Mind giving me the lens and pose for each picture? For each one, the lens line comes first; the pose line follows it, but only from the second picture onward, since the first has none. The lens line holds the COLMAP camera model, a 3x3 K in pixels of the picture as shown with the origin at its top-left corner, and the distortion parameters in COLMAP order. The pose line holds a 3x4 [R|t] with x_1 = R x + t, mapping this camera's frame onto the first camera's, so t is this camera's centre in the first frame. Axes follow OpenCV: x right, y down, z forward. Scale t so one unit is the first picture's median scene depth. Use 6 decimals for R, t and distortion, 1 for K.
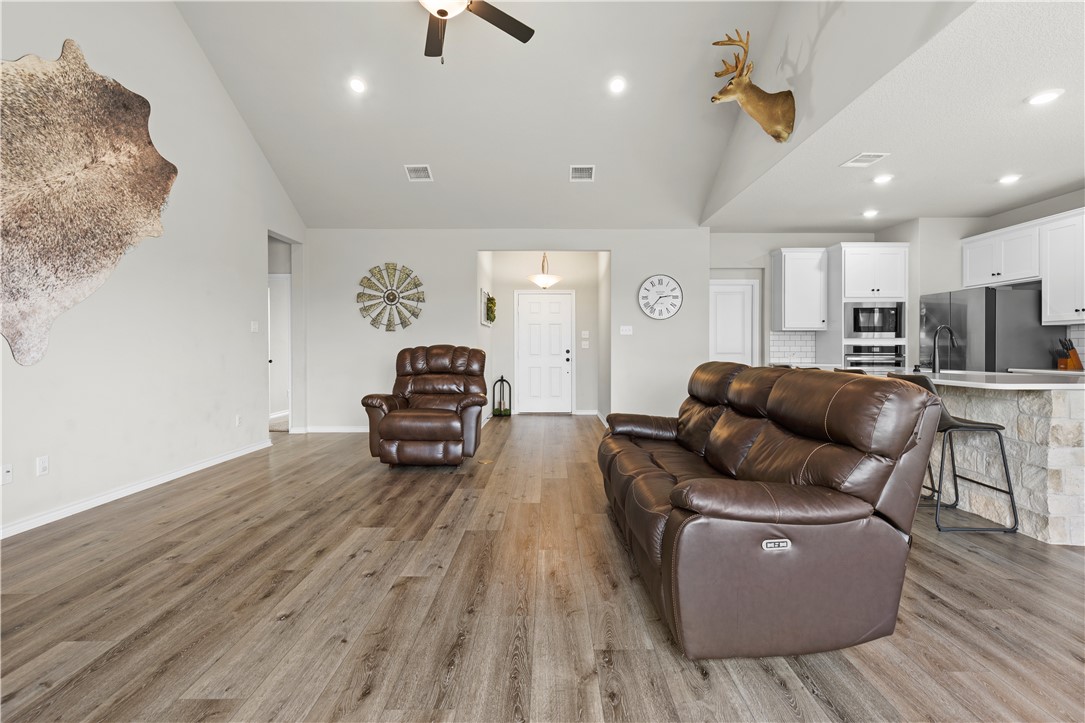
lens RADIAL K [[501.0, 0, 547.7], [0, 501.0, 353.4], [0, 0, 1]] dist [0.006504, -0.000137]
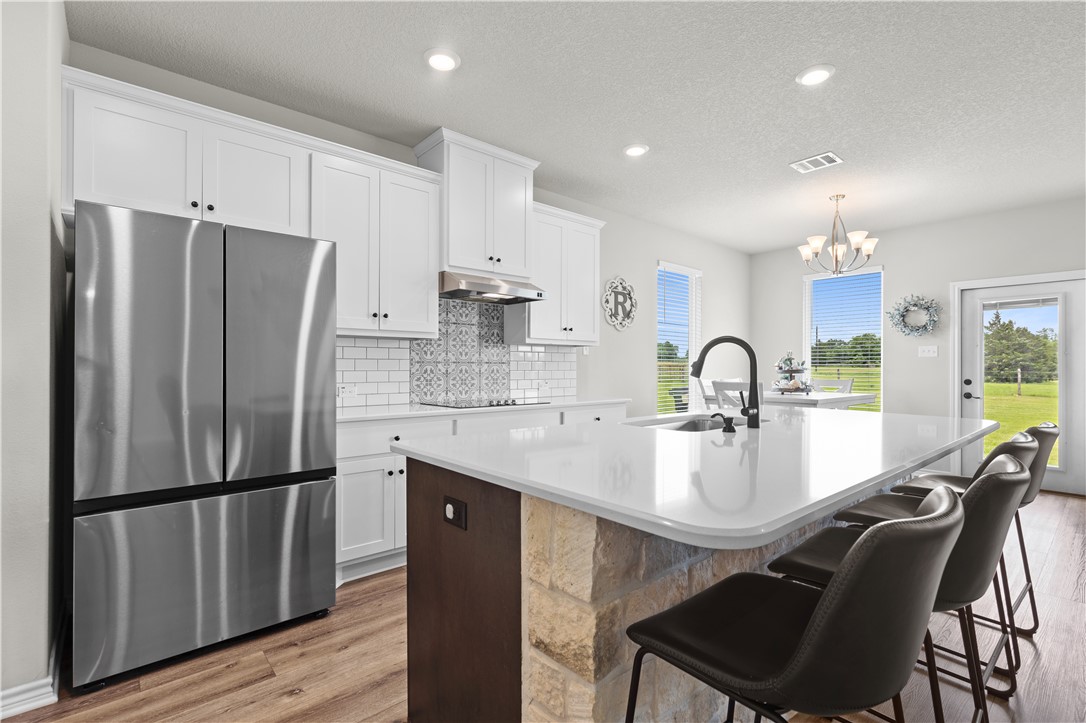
lens RADIAL K [[494.0, 0, 545.6], [0, 494.0, 363.0], [0, 0, 1]] dist [0.004729, 0.000813]
pose [[-0.648419, 0.007065, 0.761251, 0.499933], [0.006624, 0.999971, -0.003639, -0.024506], [-0.761255, 0.002683, -0.648448, 1.397714]]
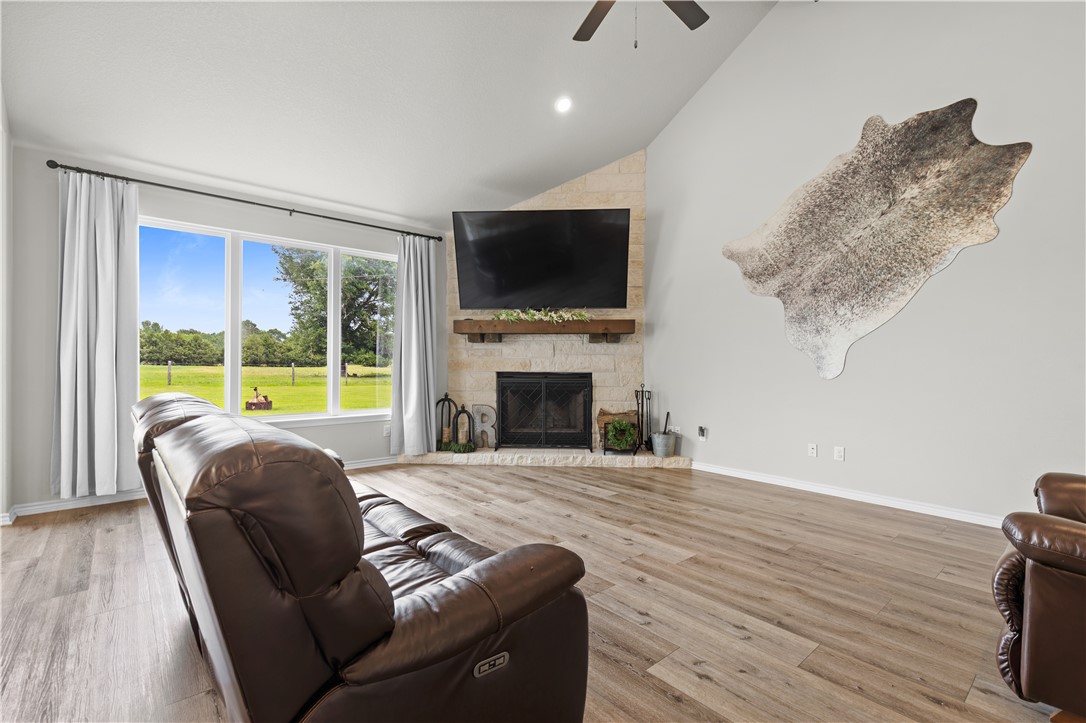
lens RADIAL K [[484.5, 0, 563.3], [0, 484.5, 363.8], [0, 0, 1]] dist [0.006952, -0.000835]
pose [[-0.733927, -0.005109, -0.679209, 0.328414], [-0.017526, 0.999781, 0.011417, -0.017210], [0.679003, 0.020282, -0.733856, 1.106533]]
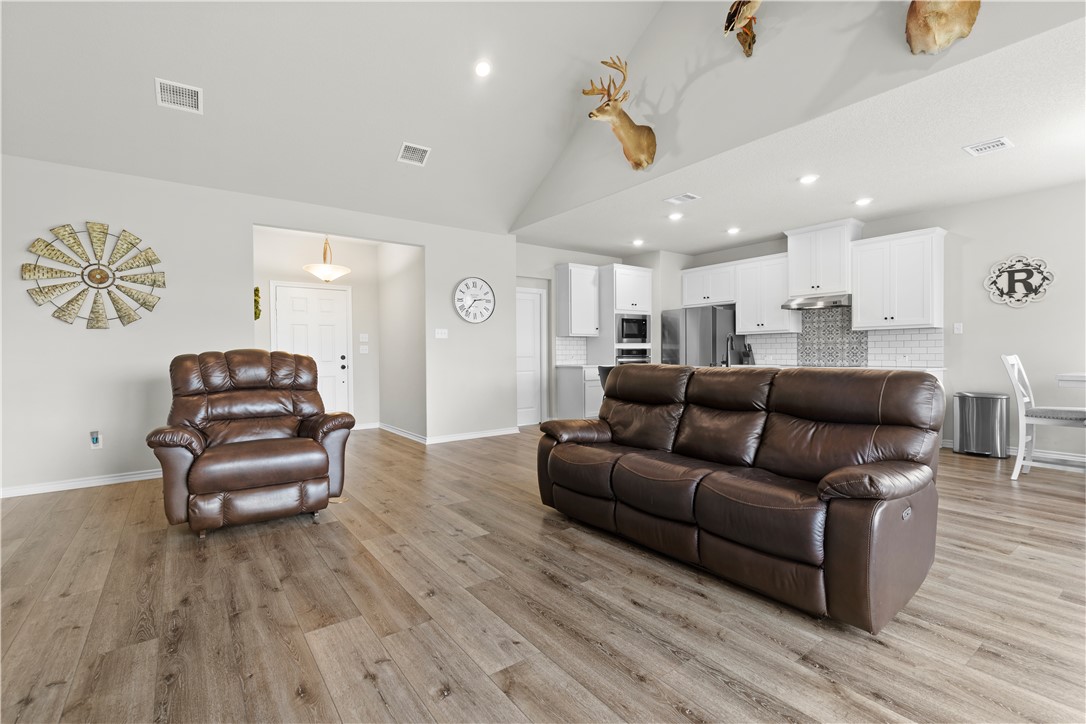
lens RADIAL K [[494.0, 0, 549.5], [0, 494.0, 357.4], [0, 0, 1]] dist [0.004729, 0.000813]
pose [[0.799007, -0.012158, 0.601199, -0.369860], [0.014373, 0.999896, 0.001119, 0.000243], [-0.601150, 0.007747, 0.799099, 0.227625]]
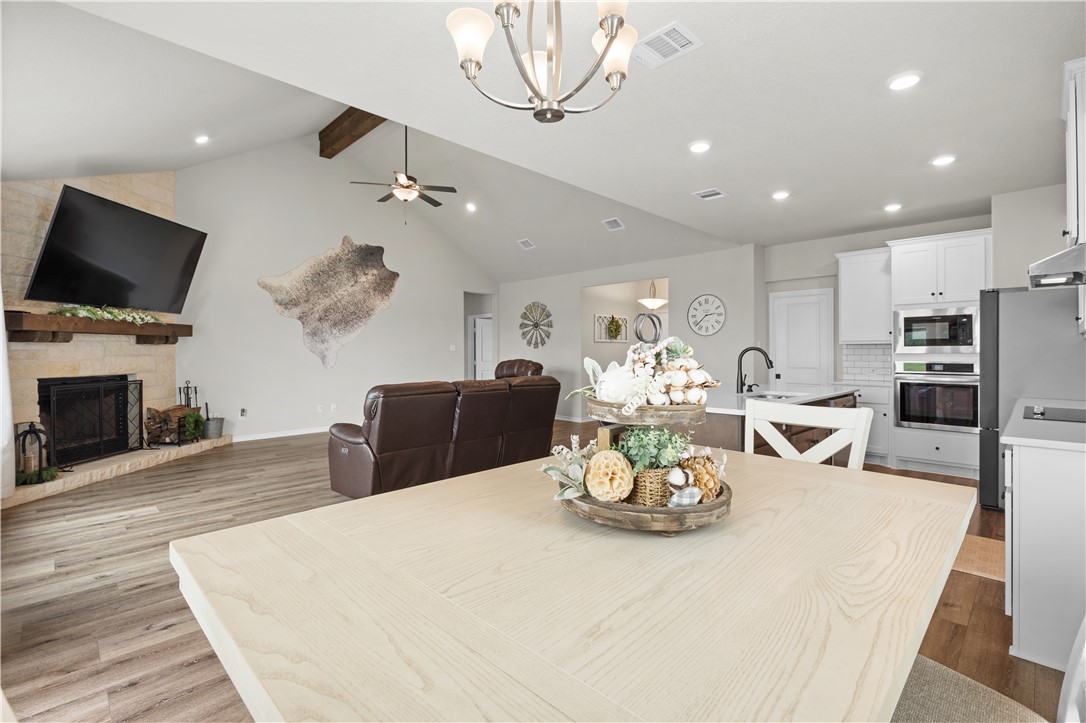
lens RADIAL K [[494.0, 0, 537.2], [0, 494.0, 343.6], [0, 0, 1]] dist [0.004729, 0.000813]
pose [[0.701285, -0.015545, -0.712711, 1.129362], [-0.005564, 0.999612, -0.027277, -0.030832], [0.712859, 0.023095, 0.700927, -0.006624]]
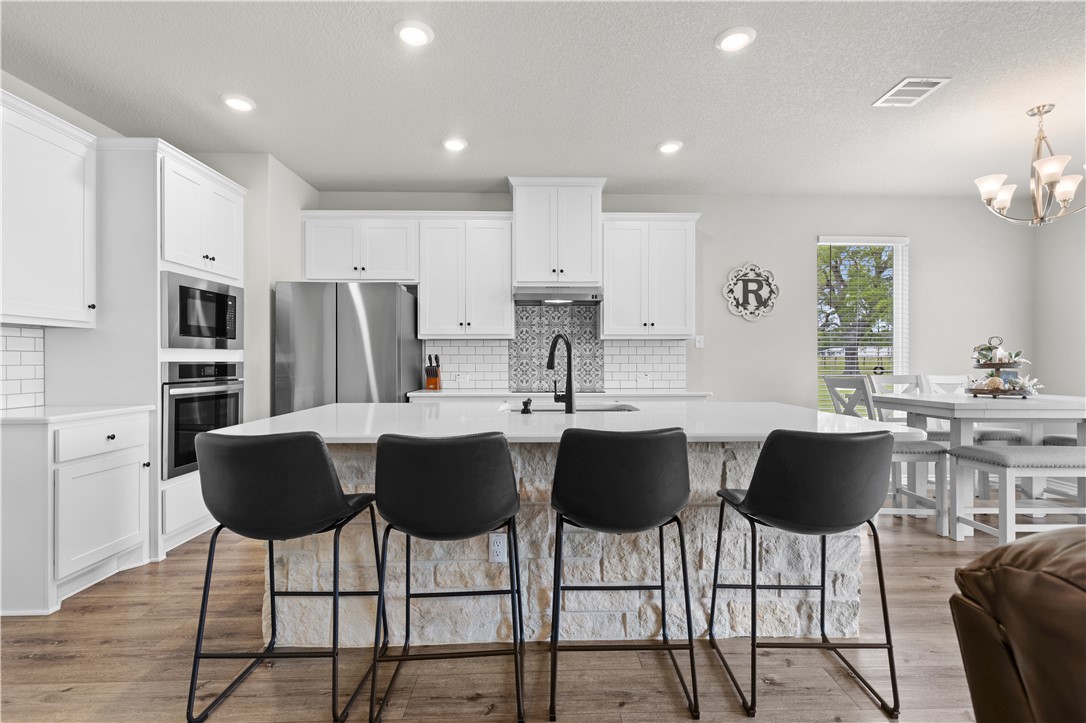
lens RADIAL K [[494.0, 0, 540.7], [0, 494.0, 359.2], [0, 0, 1]] dist [0.004729, 0.000813]
pose [[-0.017053, 0.000352, 0.999855, 0.195310], [0.010006, 0.999950, -0.000181, -0.024259], [-0.999805, 0.010002, -0.017056, 0.988993]]
